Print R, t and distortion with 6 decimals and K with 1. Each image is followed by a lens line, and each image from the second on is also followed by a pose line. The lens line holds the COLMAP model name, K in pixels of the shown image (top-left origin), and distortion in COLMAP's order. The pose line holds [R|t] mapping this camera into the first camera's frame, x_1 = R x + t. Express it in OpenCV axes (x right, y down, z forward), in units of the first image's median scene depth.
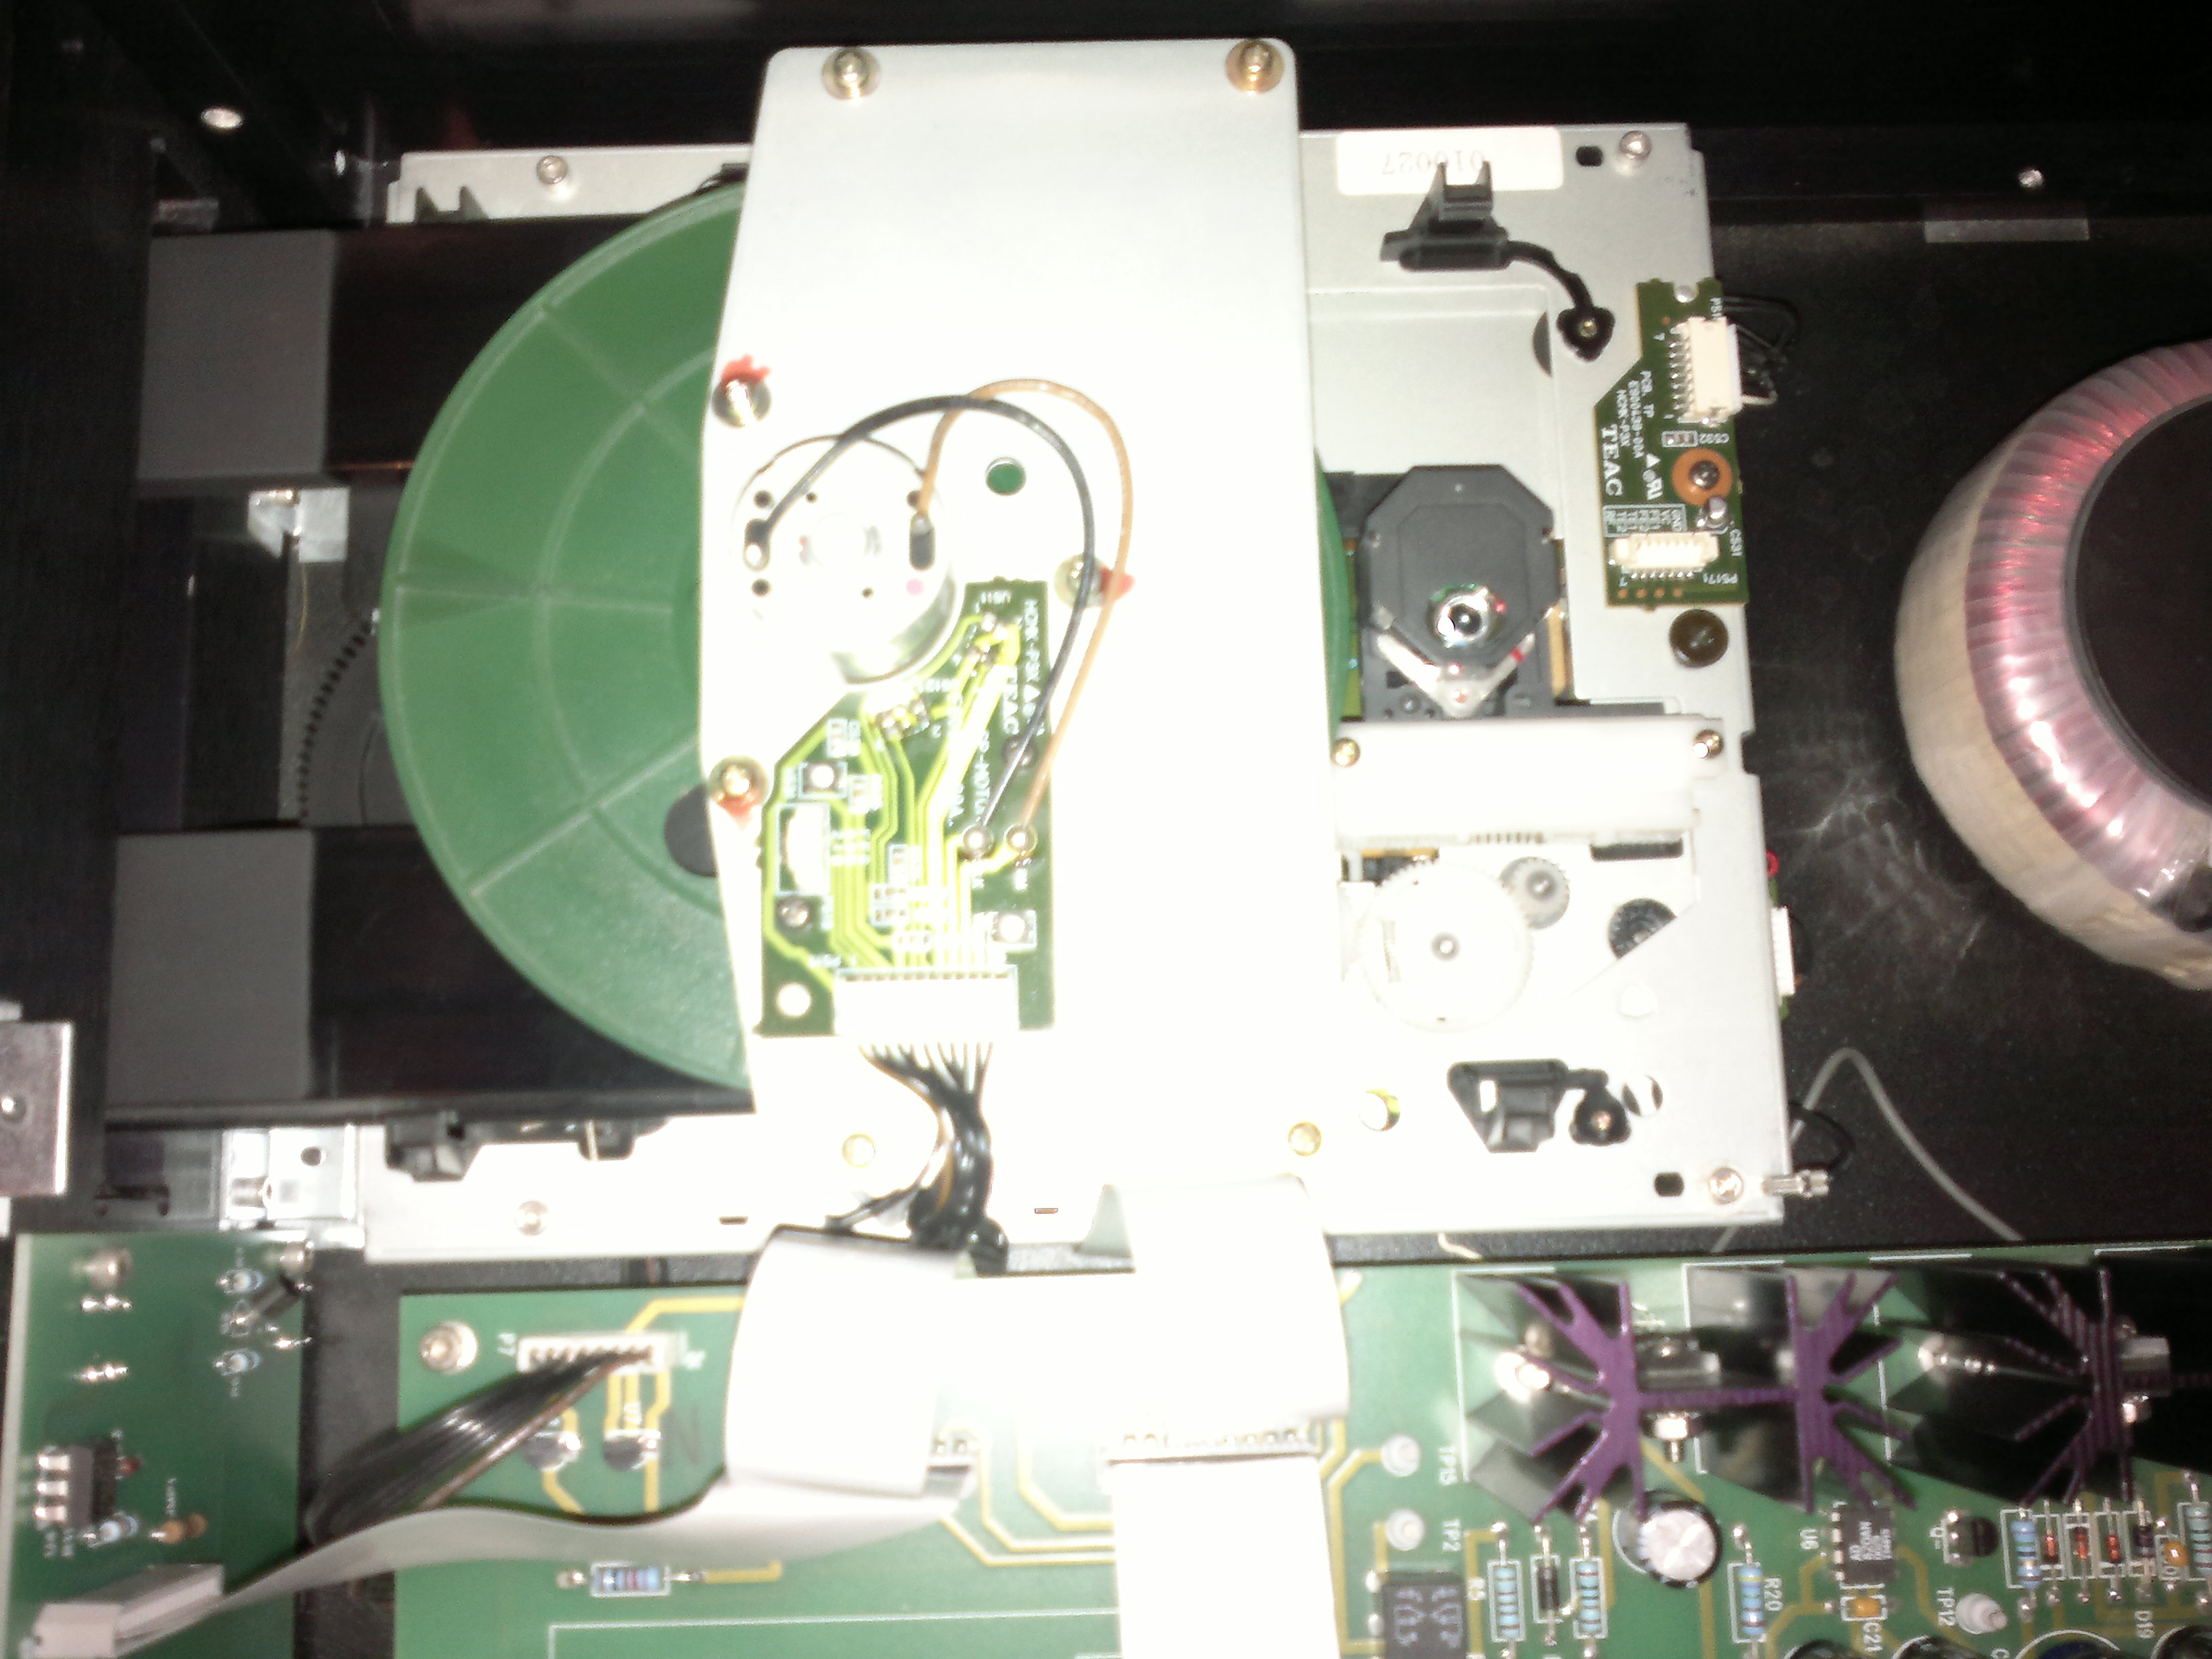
lens RADIAL K [[2101.8, 0, 1106.0], [0, 2101.8, 829.5], [0, 0, 1]] dist [-0.018451, 0.005633]
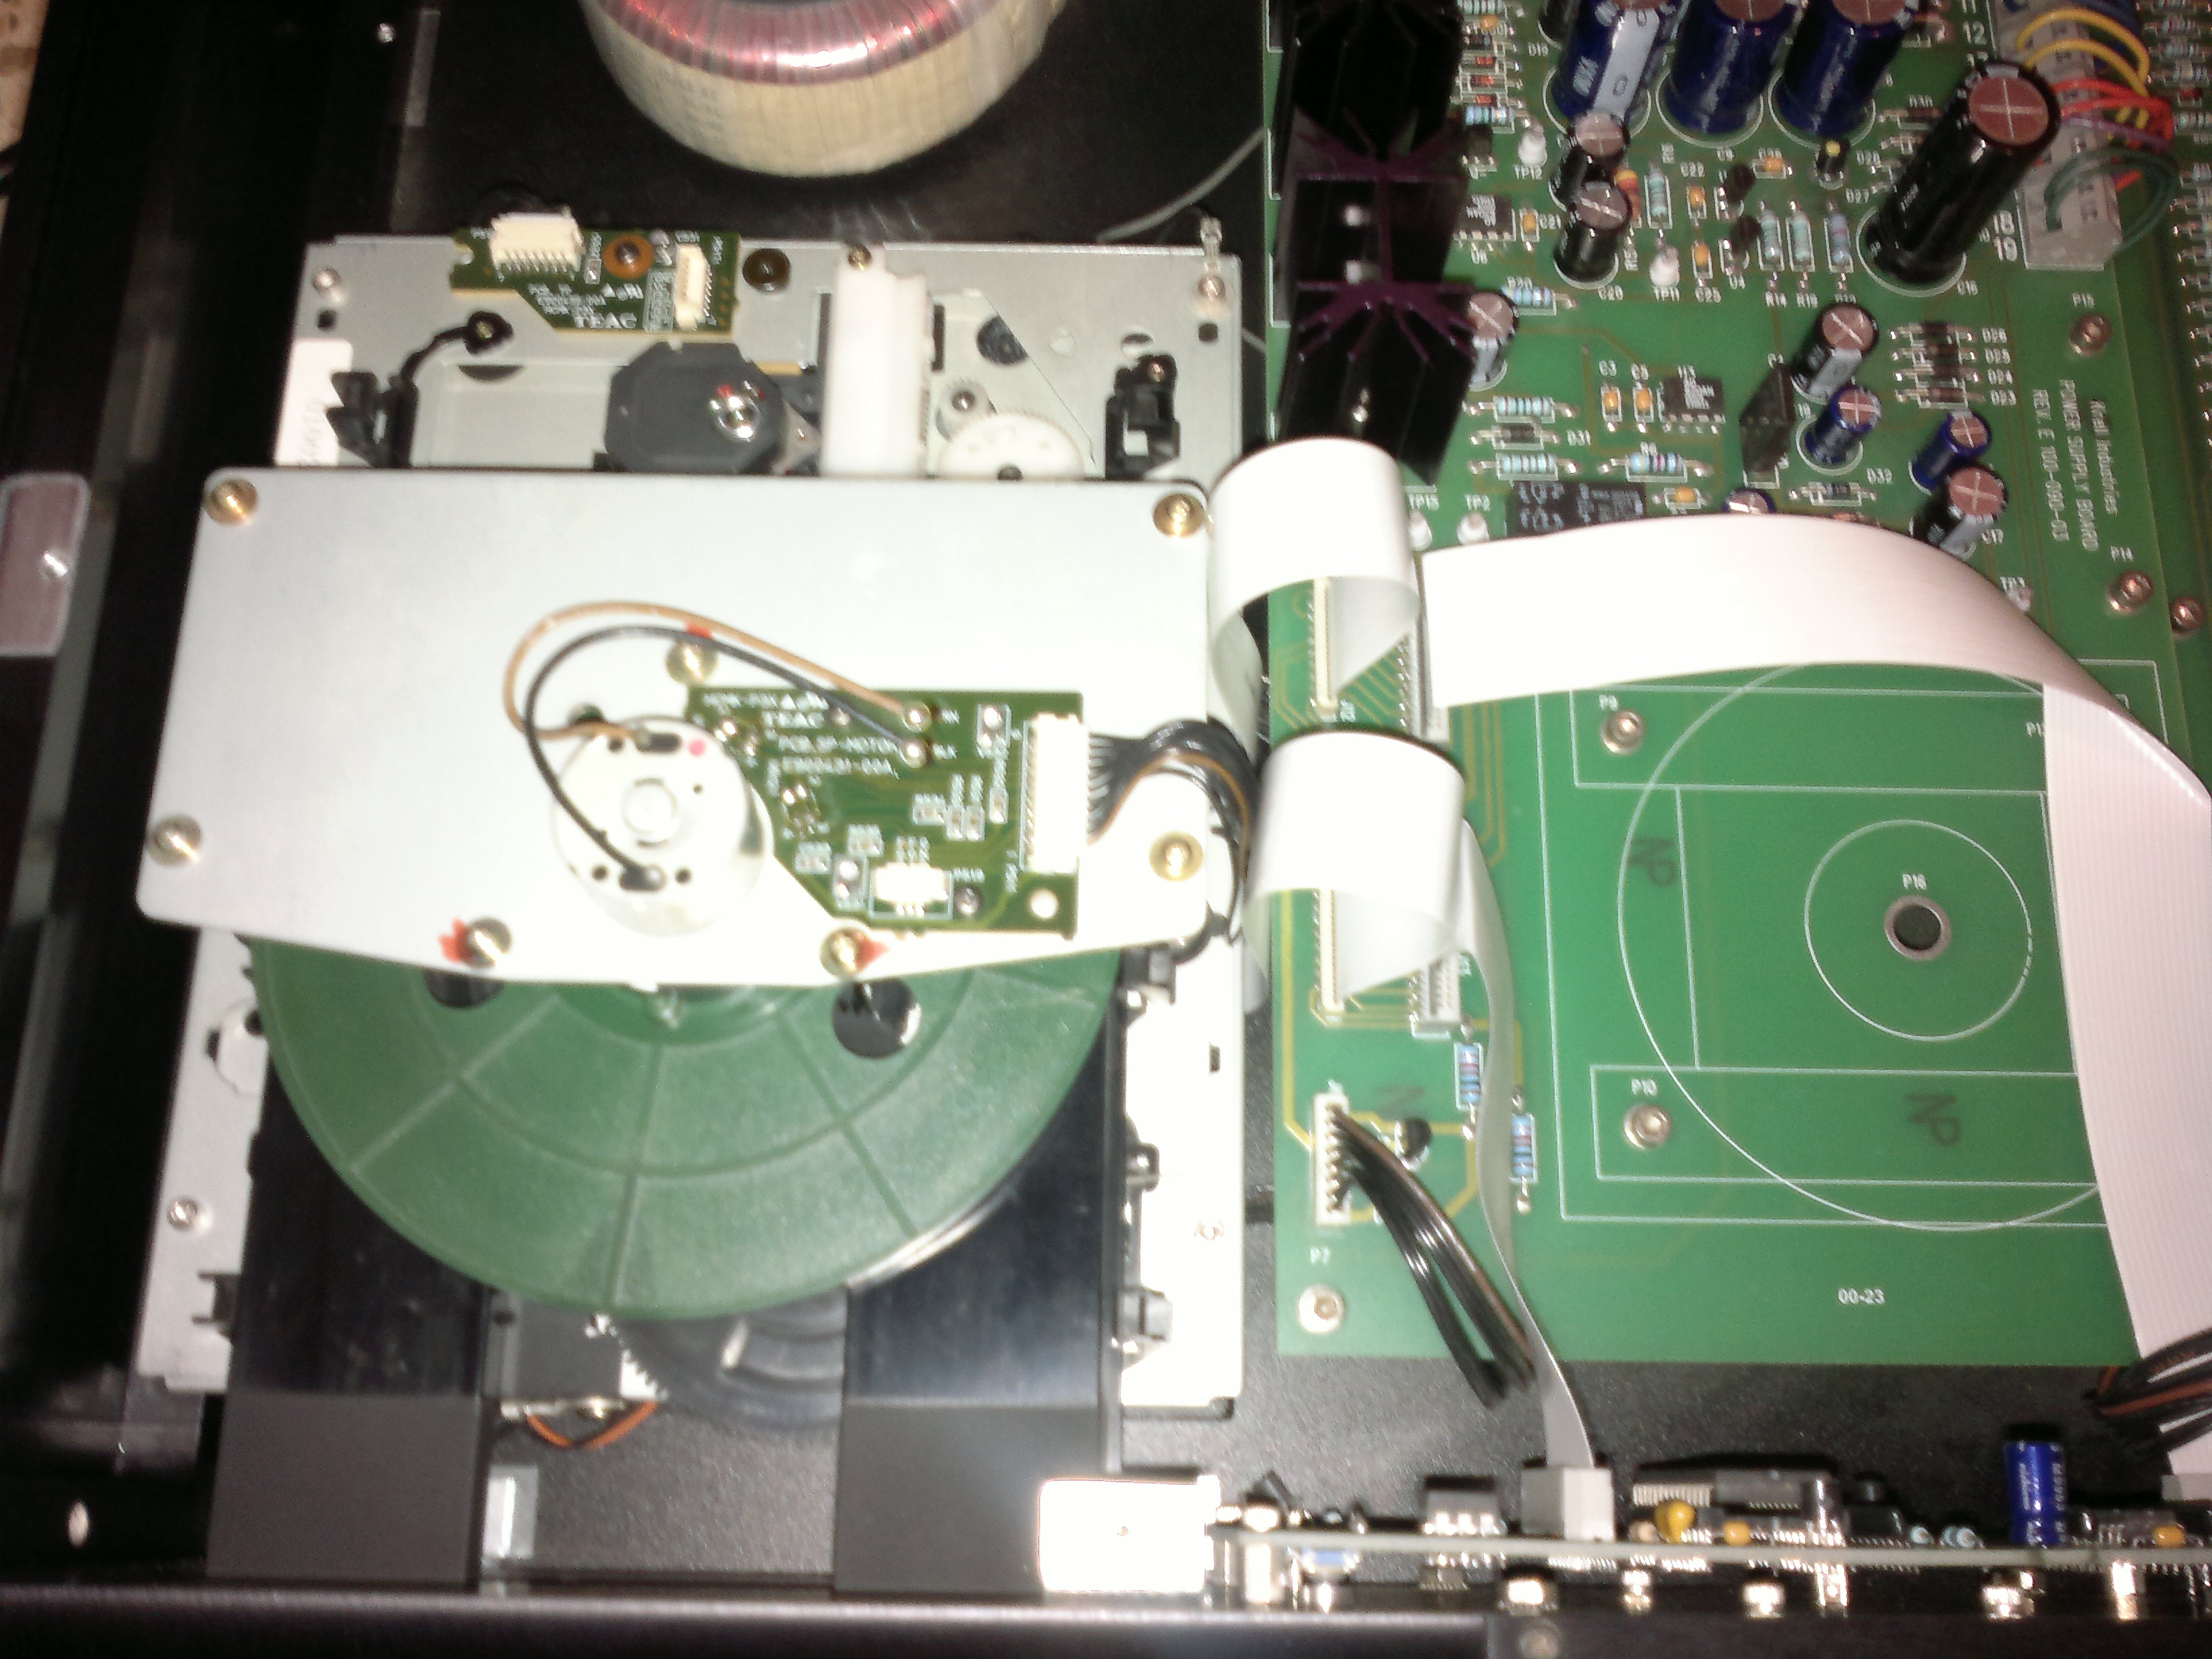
lens RADIAL K [[2030.1, 0, 1106.0], [0, 2030.1, 829.5], [0, 0, 1]] dist [-0.013151, -0.004801]
pose [[0.046780, -0.958026, 0.282838, -0.363912], [0.981949, 0.096053, 0.162939, -0.060482], [-0.183267, 0.270111, 0.945227, -0.057312]]
